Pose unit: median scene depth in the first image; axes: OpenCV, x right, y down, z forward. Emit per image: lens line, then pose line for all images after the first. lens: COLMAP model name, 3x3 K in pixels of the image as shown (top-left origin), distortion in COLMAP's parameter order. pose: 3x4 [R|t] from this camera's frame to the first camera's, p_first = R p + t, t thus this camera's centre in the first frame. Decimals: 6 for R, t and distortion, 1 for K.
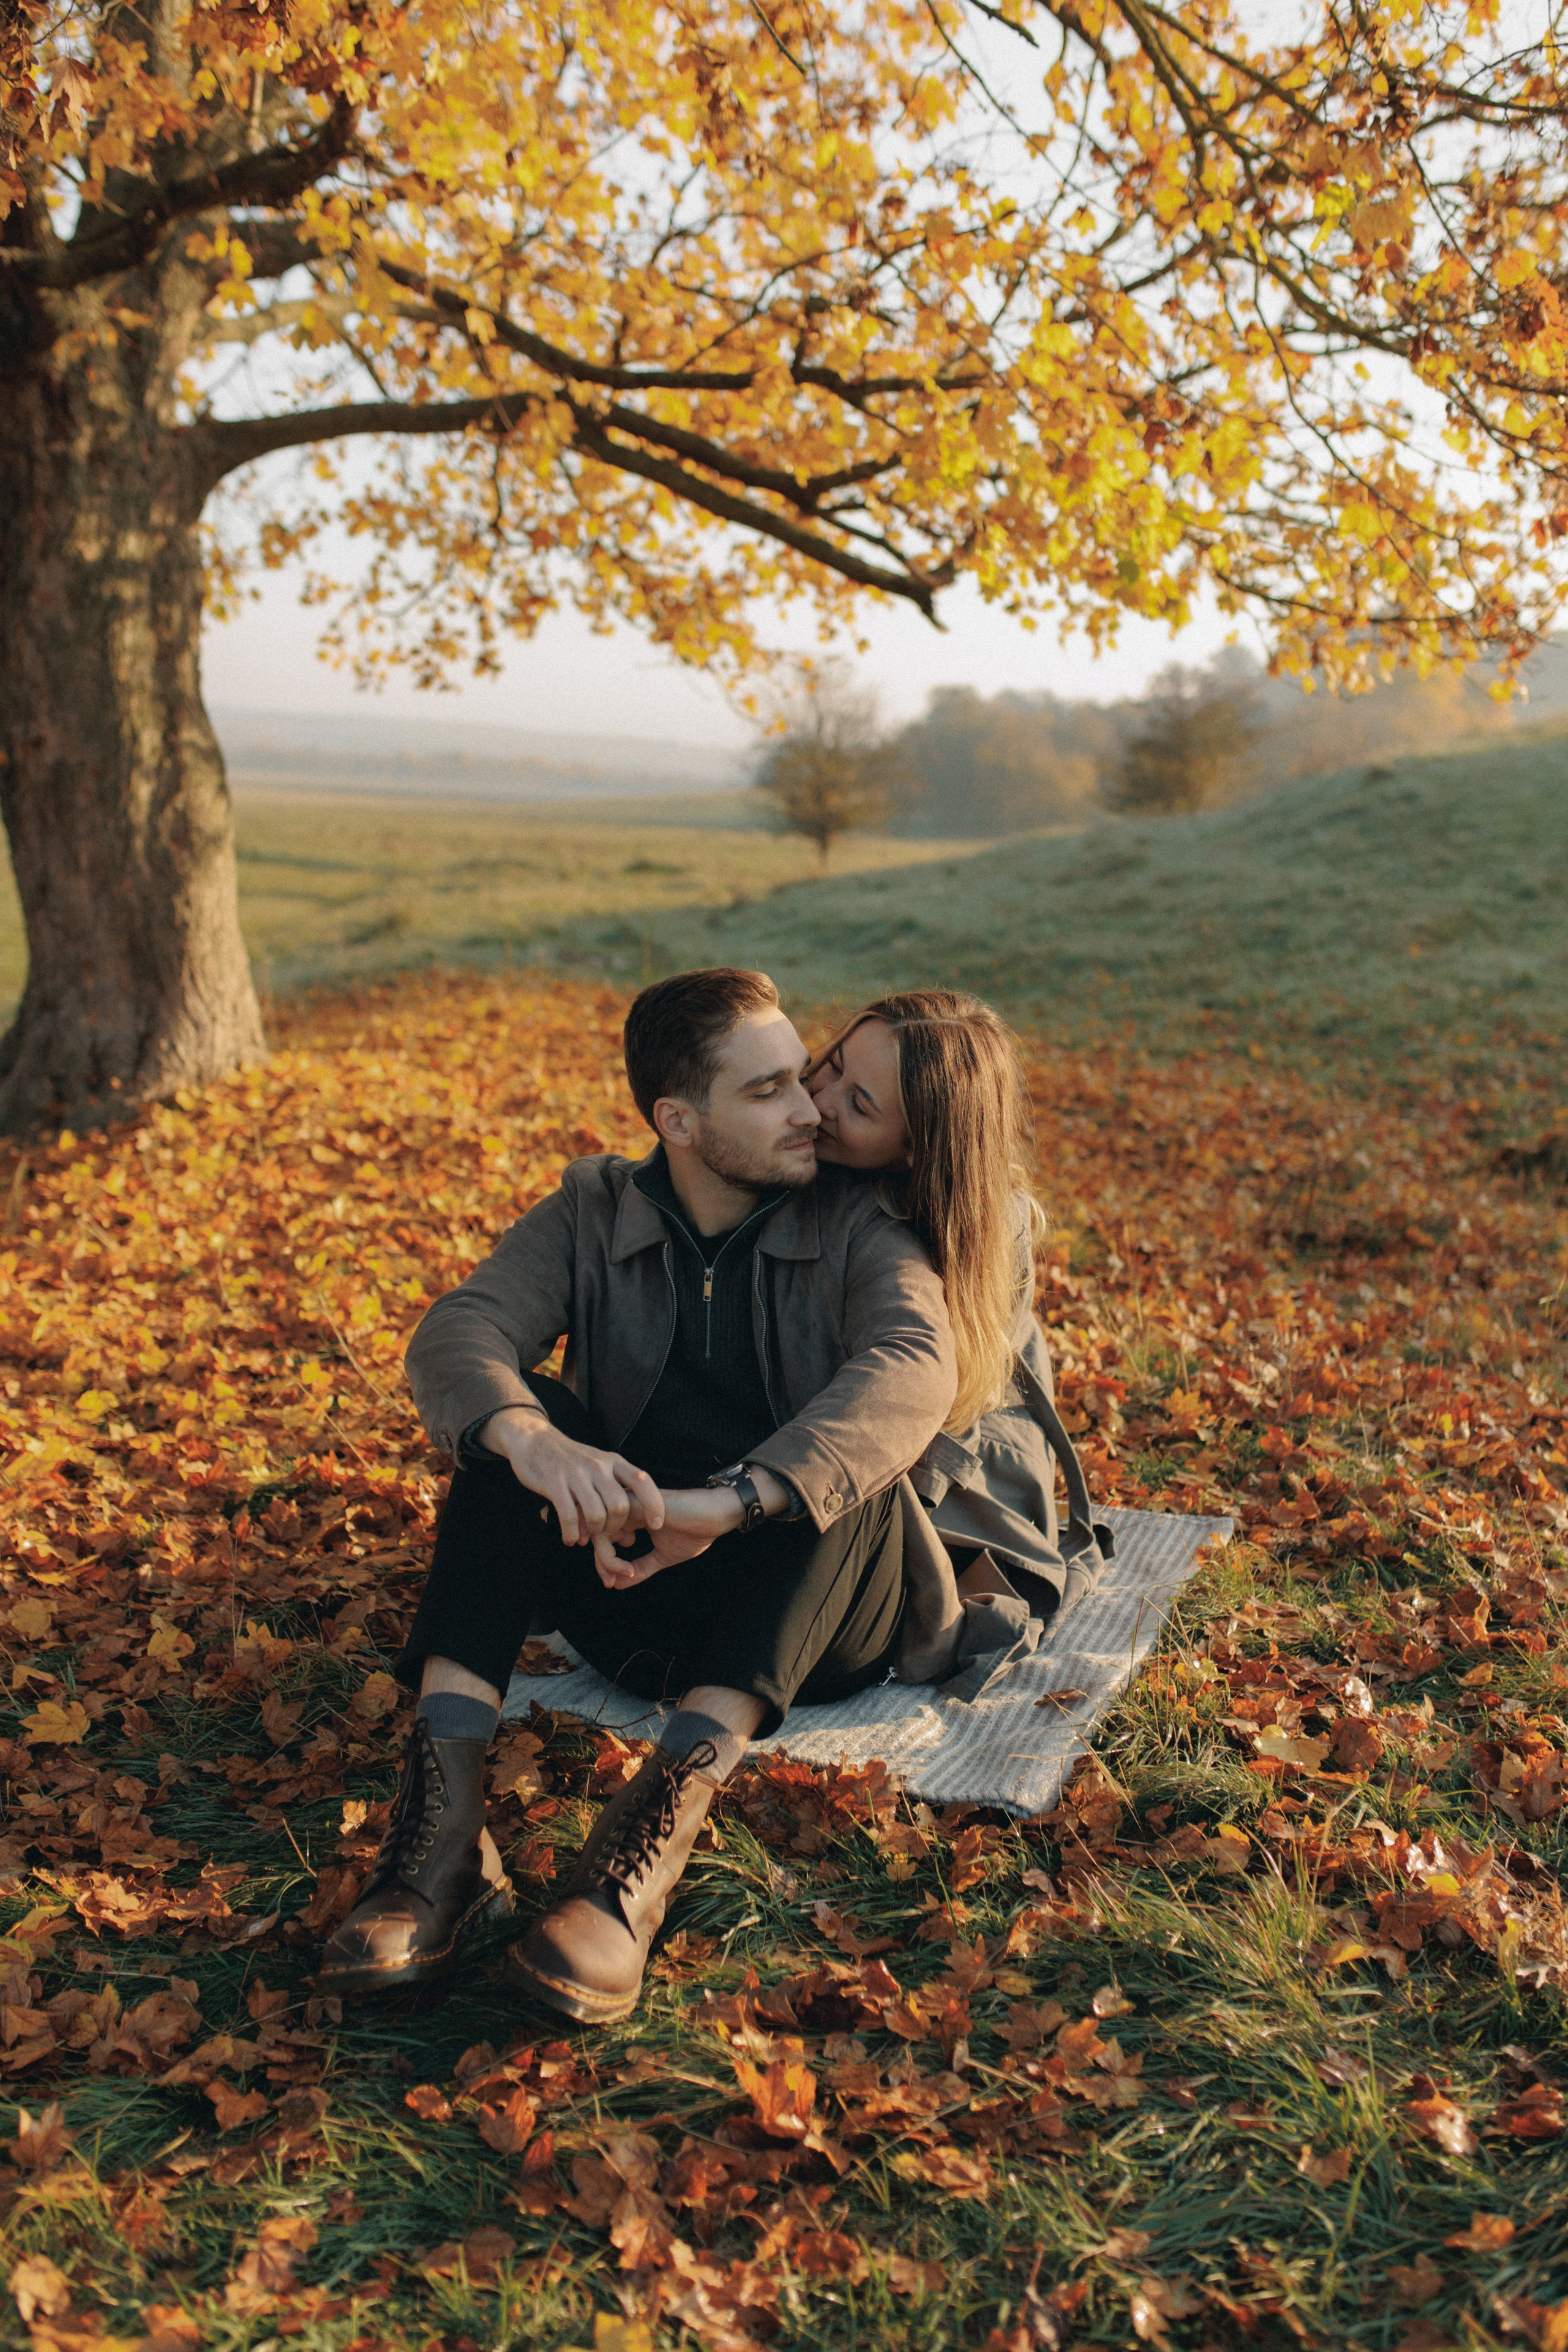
lens RADIAL K [[2246.2, 0, 788.4], [0, 2246.2, 1195.6], [0, 0, 1]] dist [-0.012472, 0.000000]
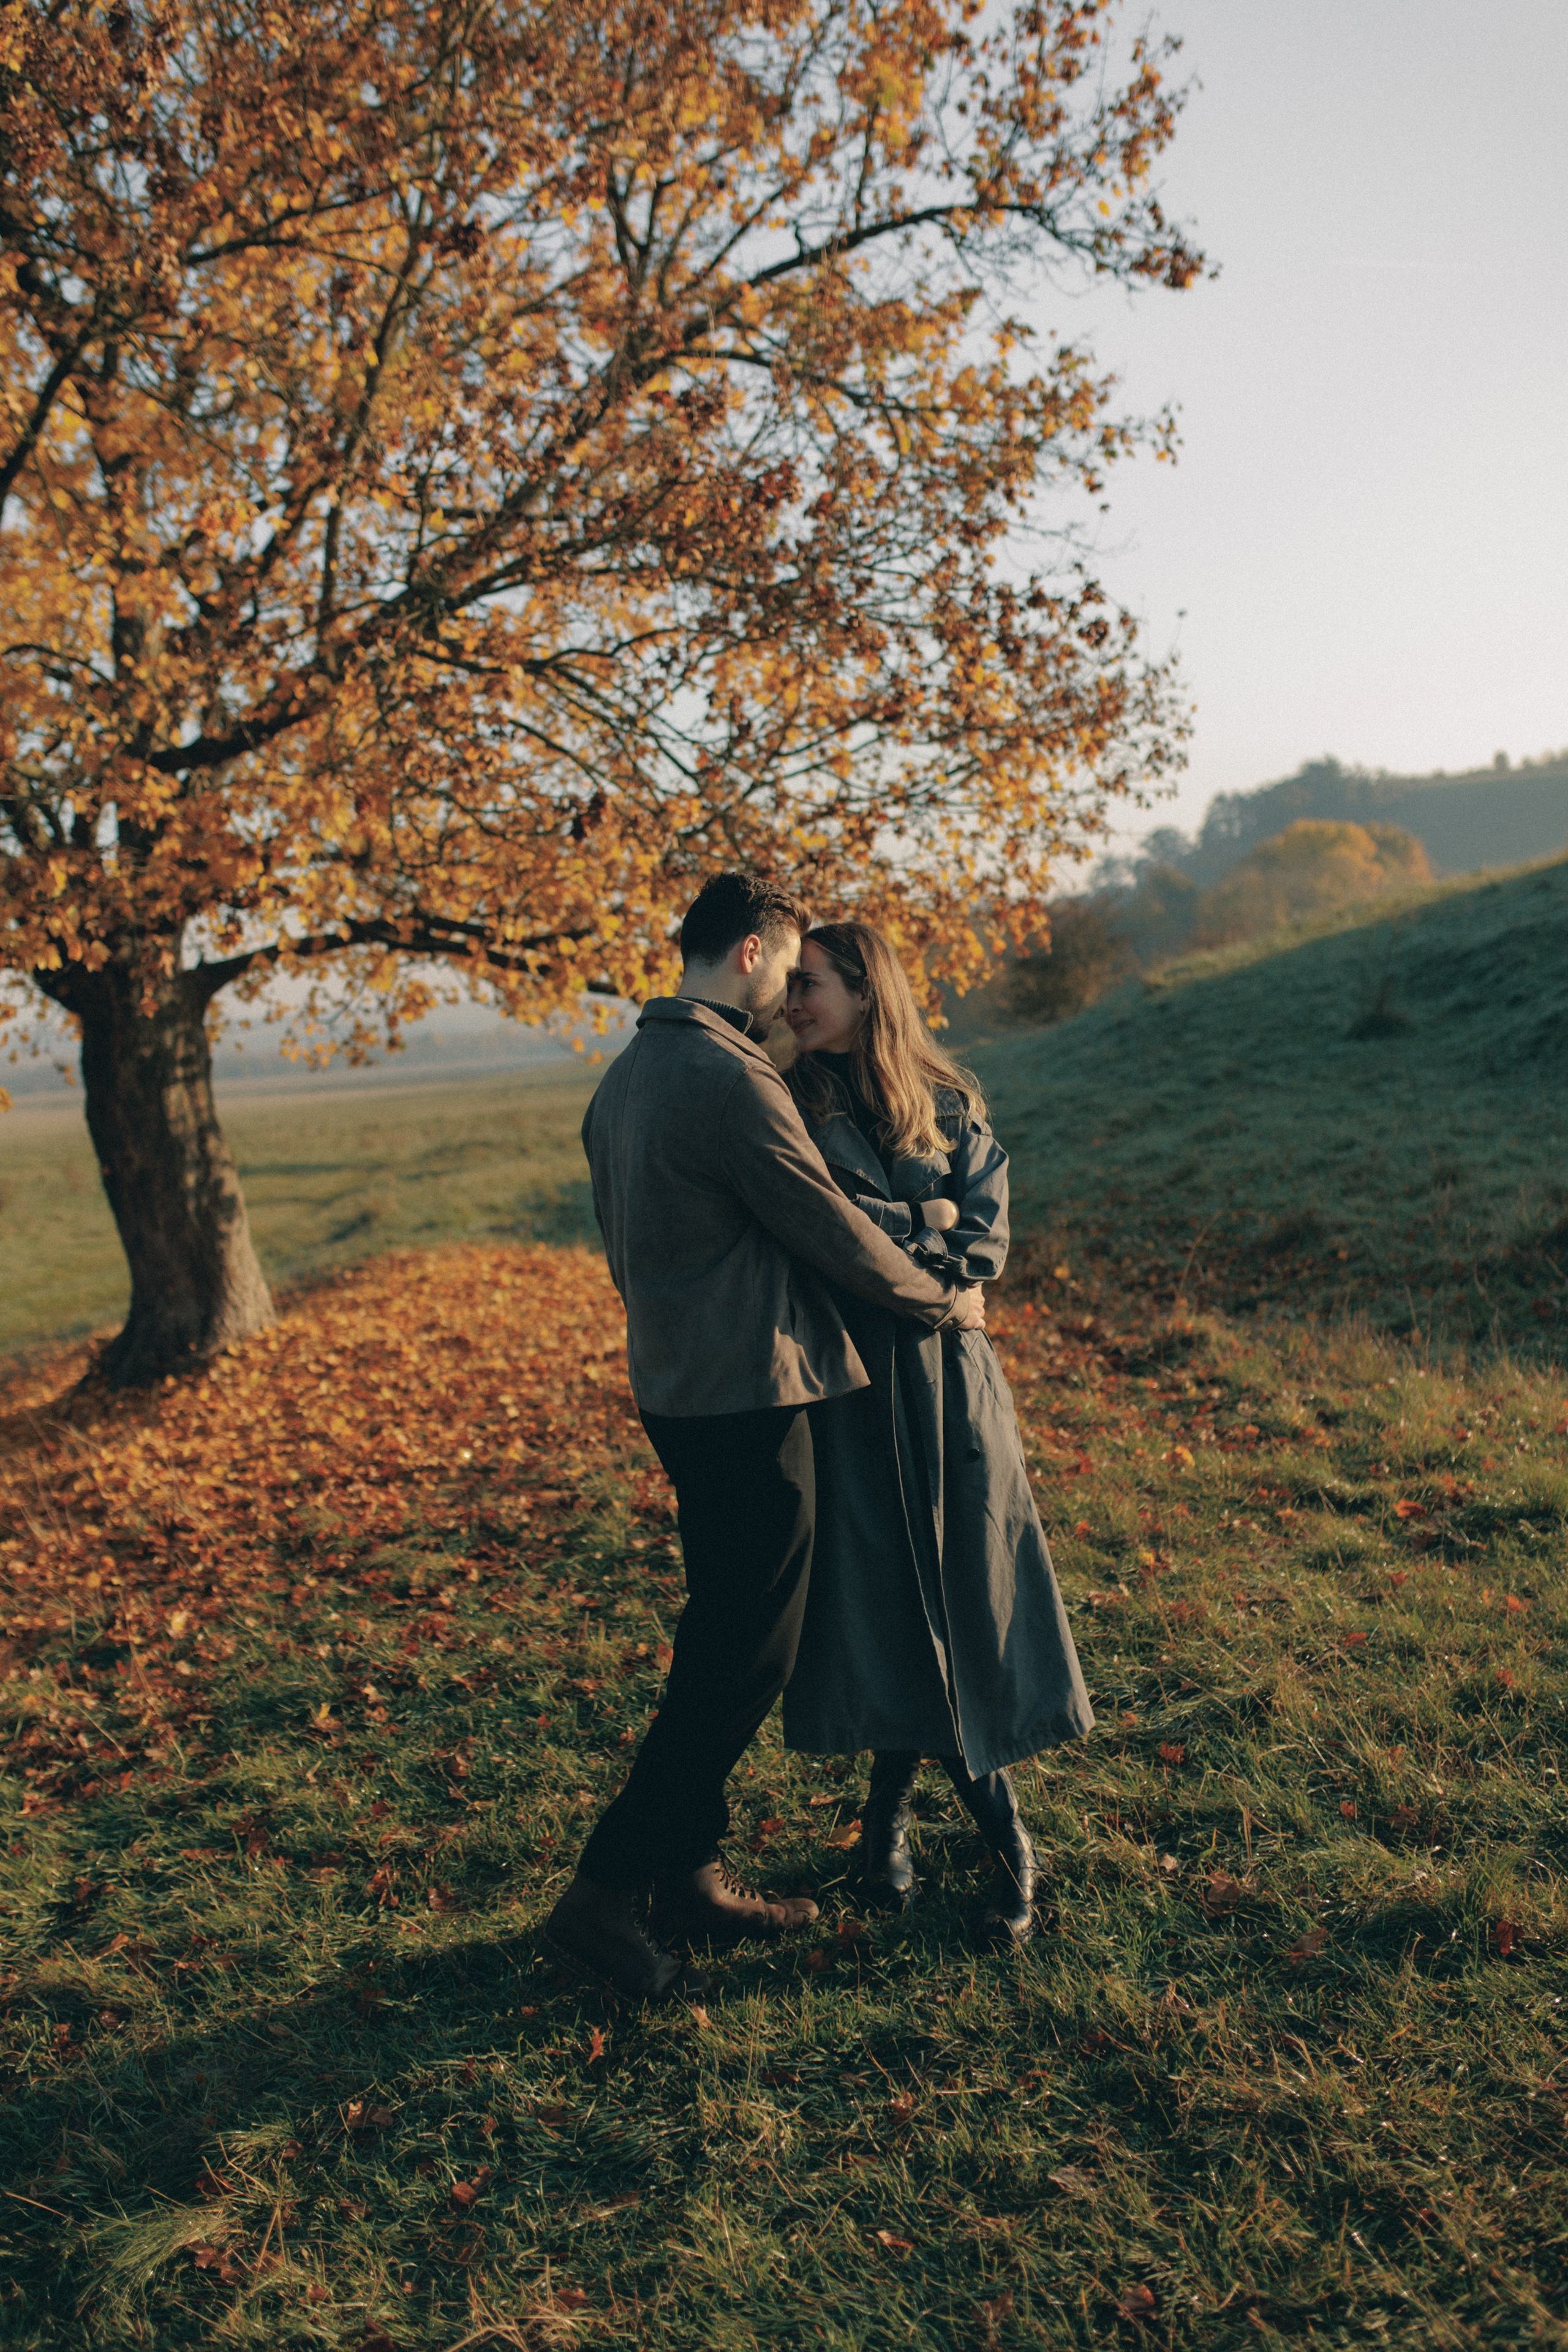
lens RADIAL K [[2246.2, 0, 798.2], [0, 2246.2, 1185.7], [0, 0, 1]] dist [-0.012472, 0.000000]
pose [[0.990452, -0.137611, 0.008215, 0.109984], [0.137710, 0.984902, -0.104901, 0.048707], [0.006344, 0.105031, 0.994449, -0.484651]]
